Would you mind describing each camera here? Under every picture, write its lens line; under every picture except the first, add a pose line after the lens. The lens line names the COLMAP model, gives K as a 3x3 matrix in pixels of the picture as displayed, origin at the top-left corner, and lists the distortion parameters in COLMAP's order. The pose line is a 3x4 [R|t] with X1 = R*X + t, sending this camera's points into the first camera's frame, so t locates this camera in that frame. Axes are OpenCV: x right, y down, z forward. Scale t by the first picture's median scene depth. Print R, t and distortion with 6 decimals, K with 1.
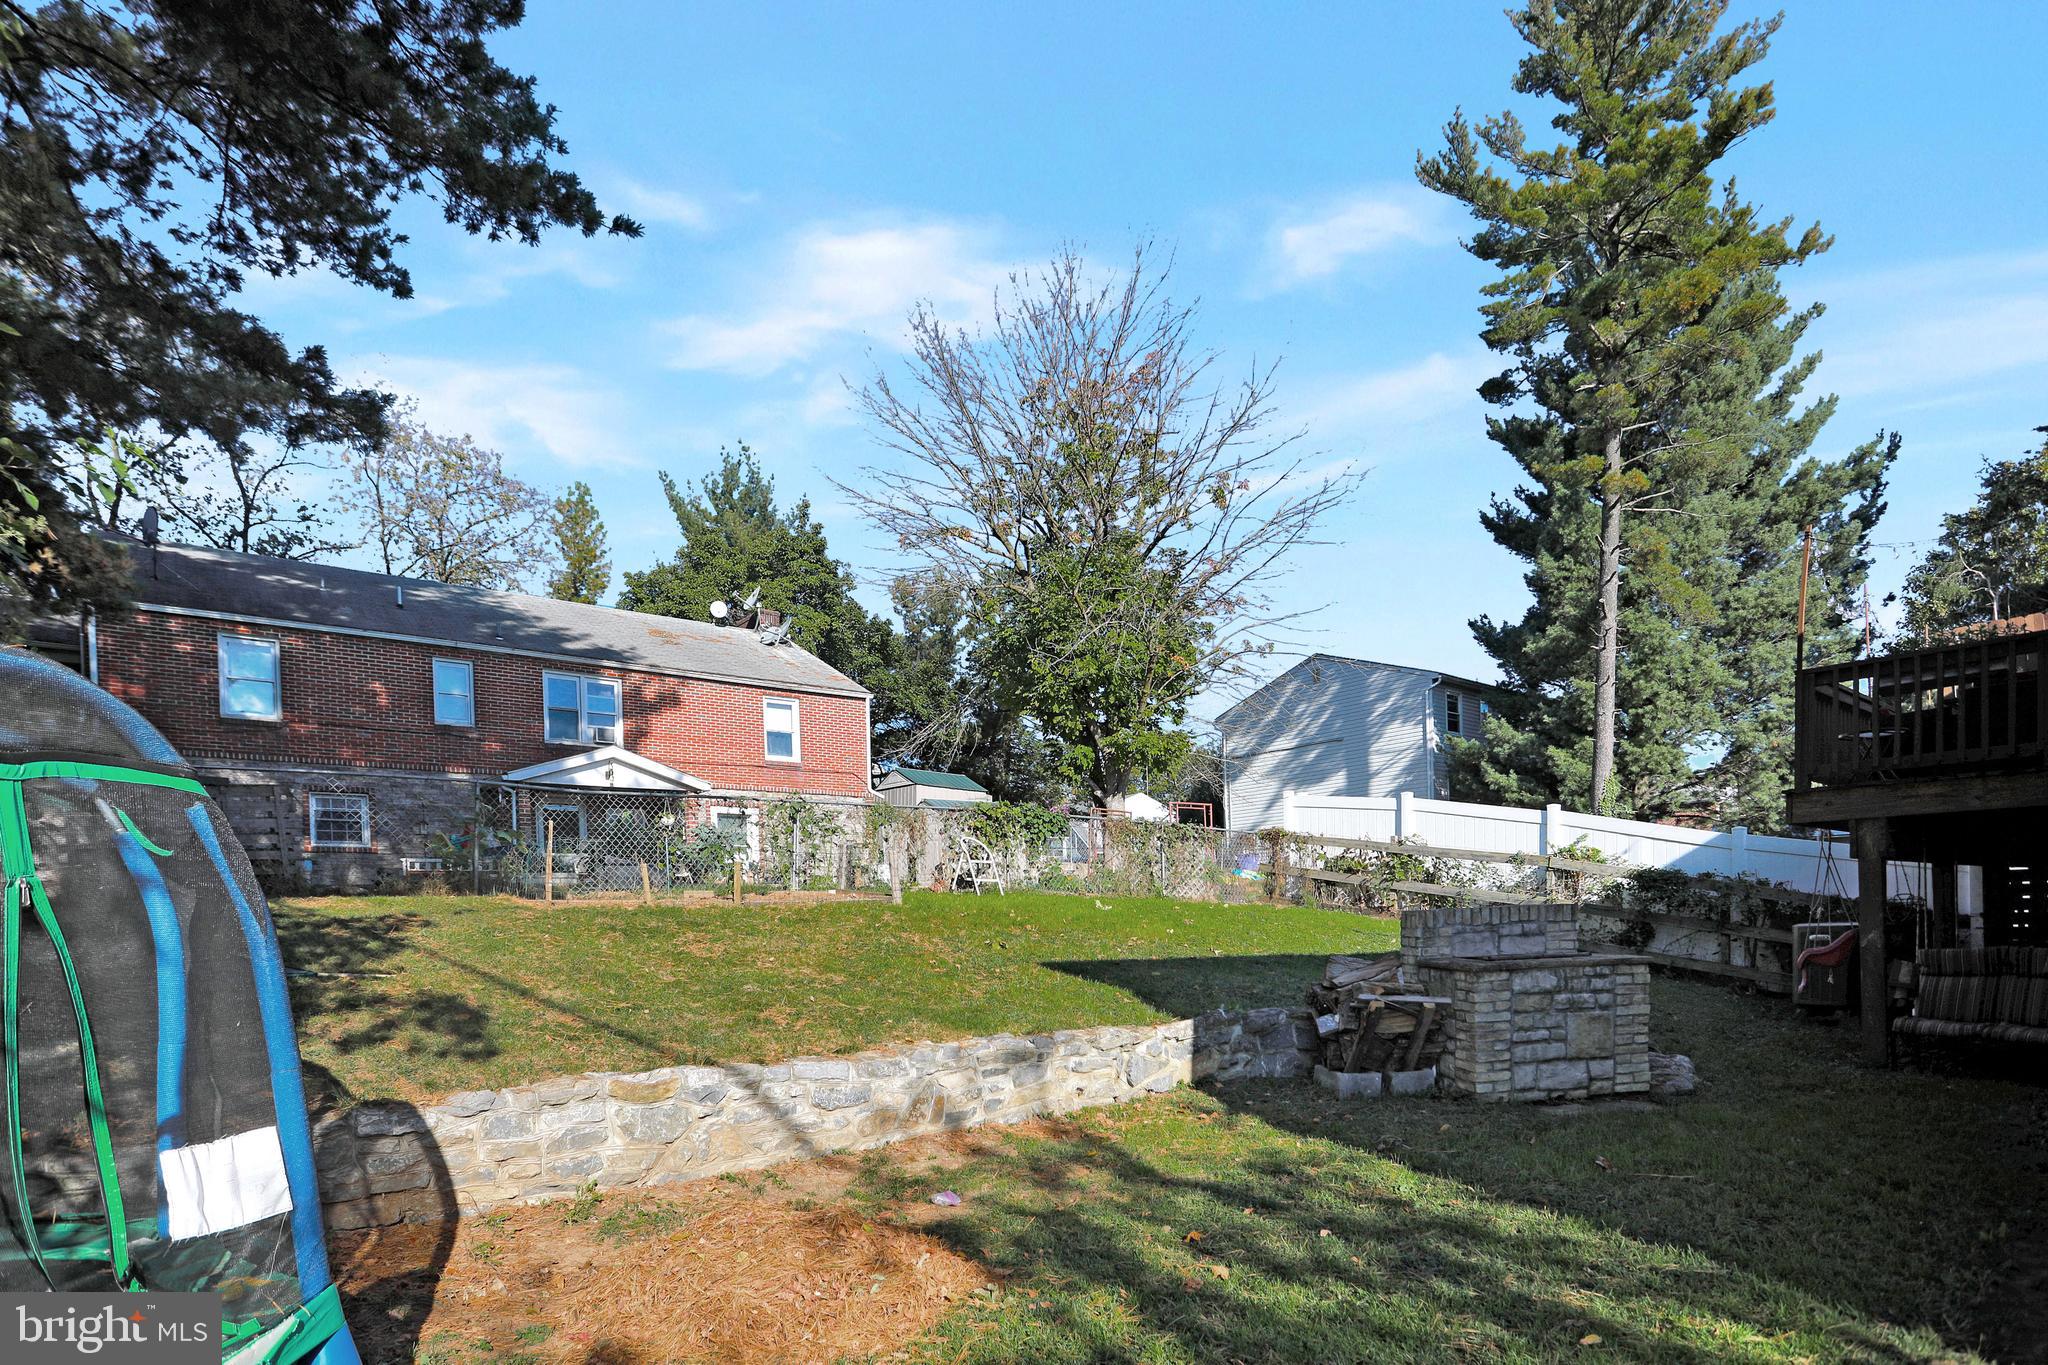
lens RADIAL K [[1039.8, 0, 1069.6], [0, 1039.8, 929.2], [0, 0, 1]] dist [-0.003249, -0.003152]
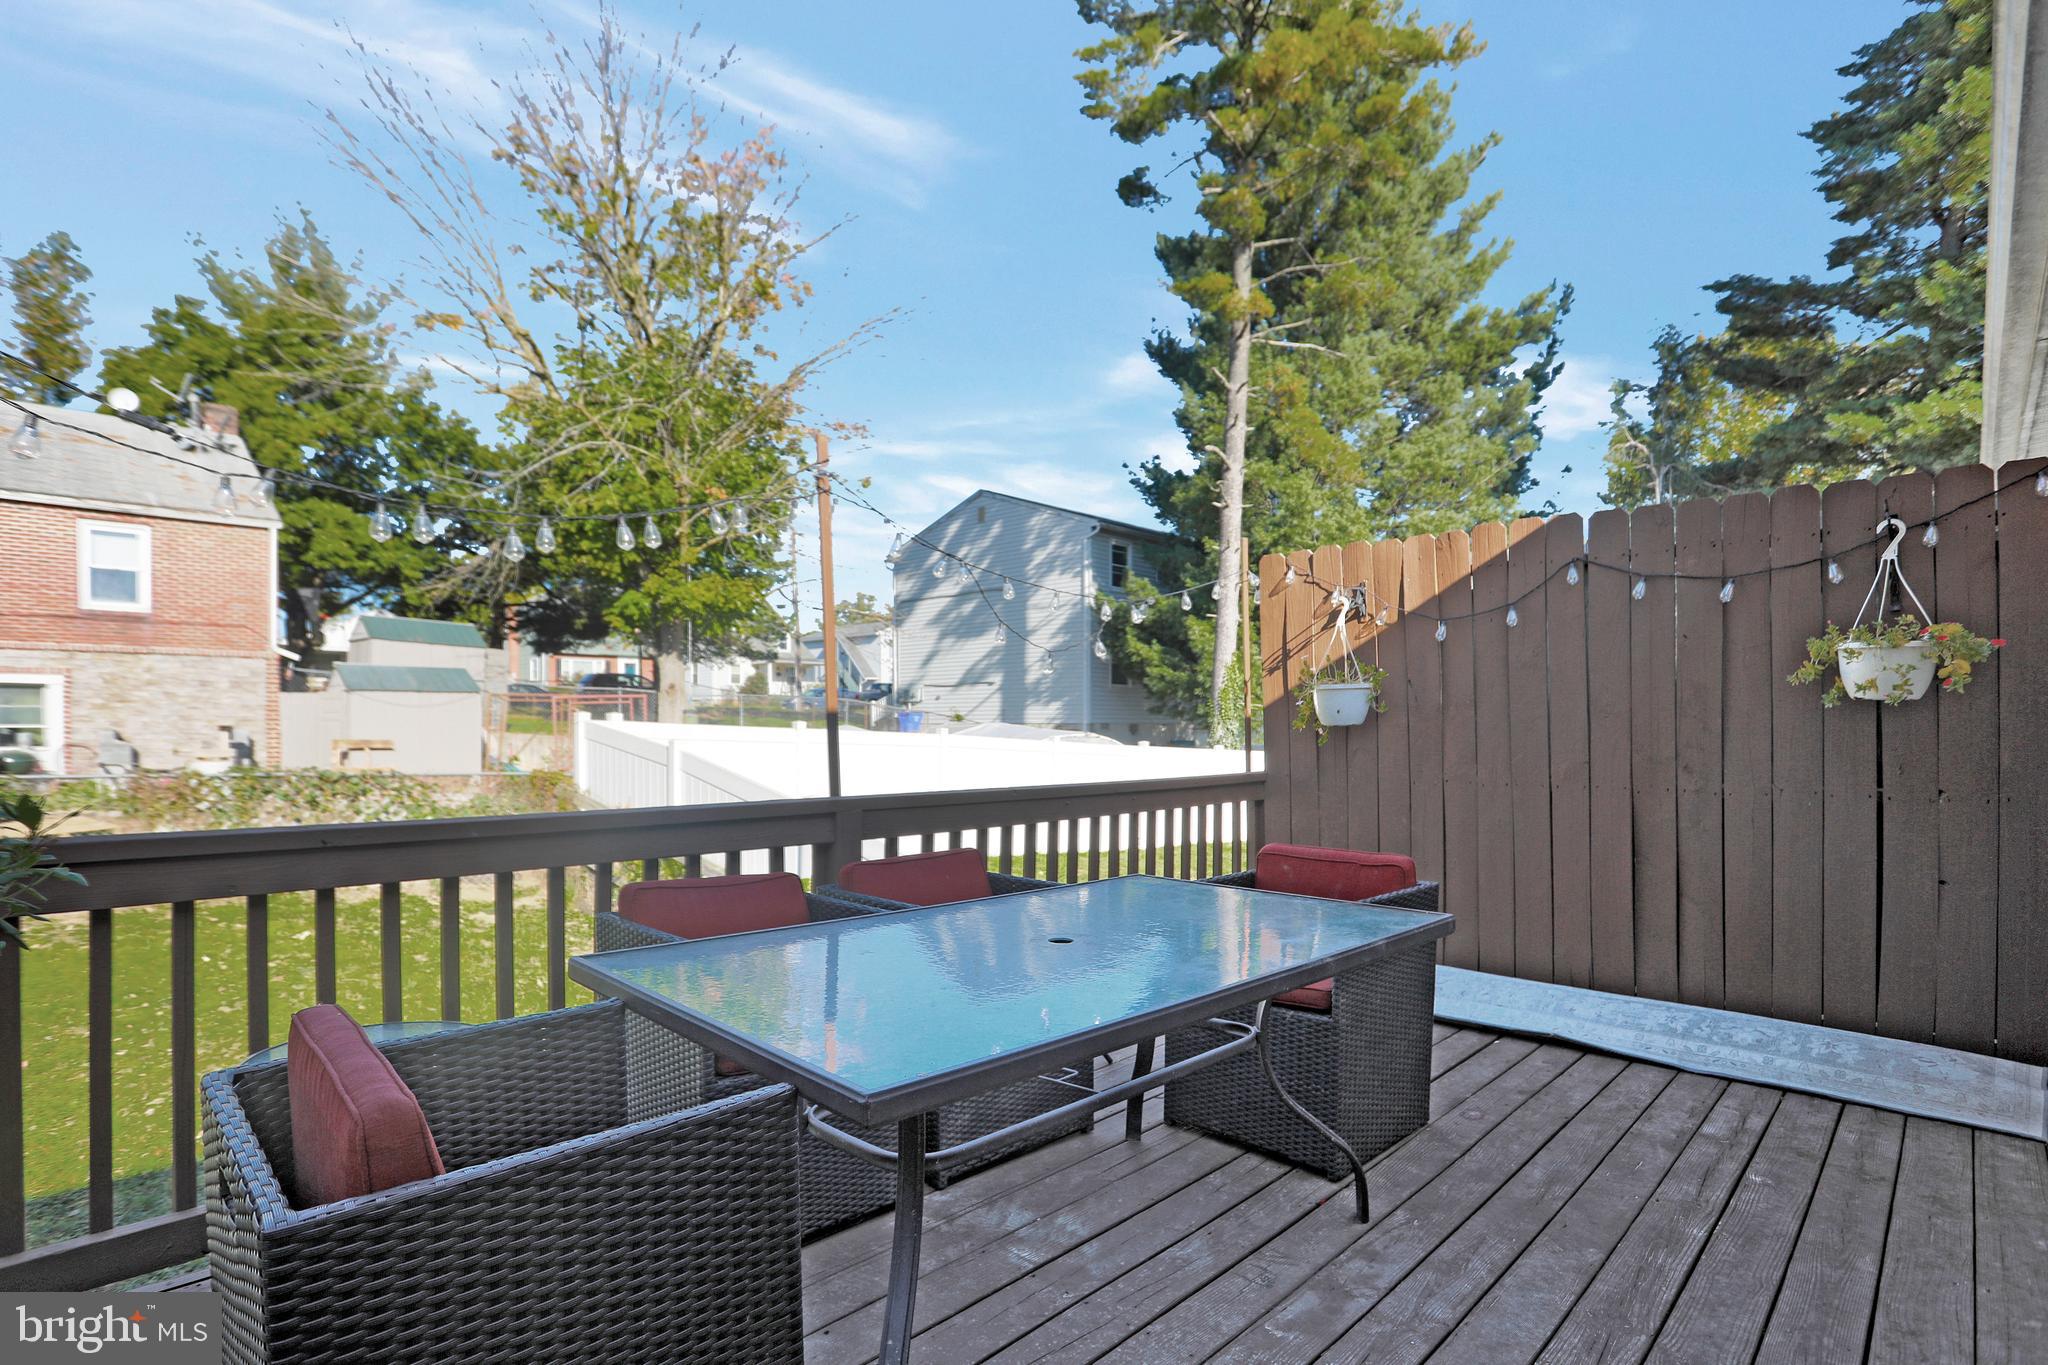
lens RADIAL K [[994.5, 0, 1025.7], [0, 994.5, 751.5], [0, 0, 1]] dist [-0.047493, 0.007936]
pose [[0.992995, 0.025632, 0.115345, 0.284934], [-0.027458, 0.999521, 0.014265, -0.087628], [-0.114924, -0.017332, 0.993223, 0.249077]]
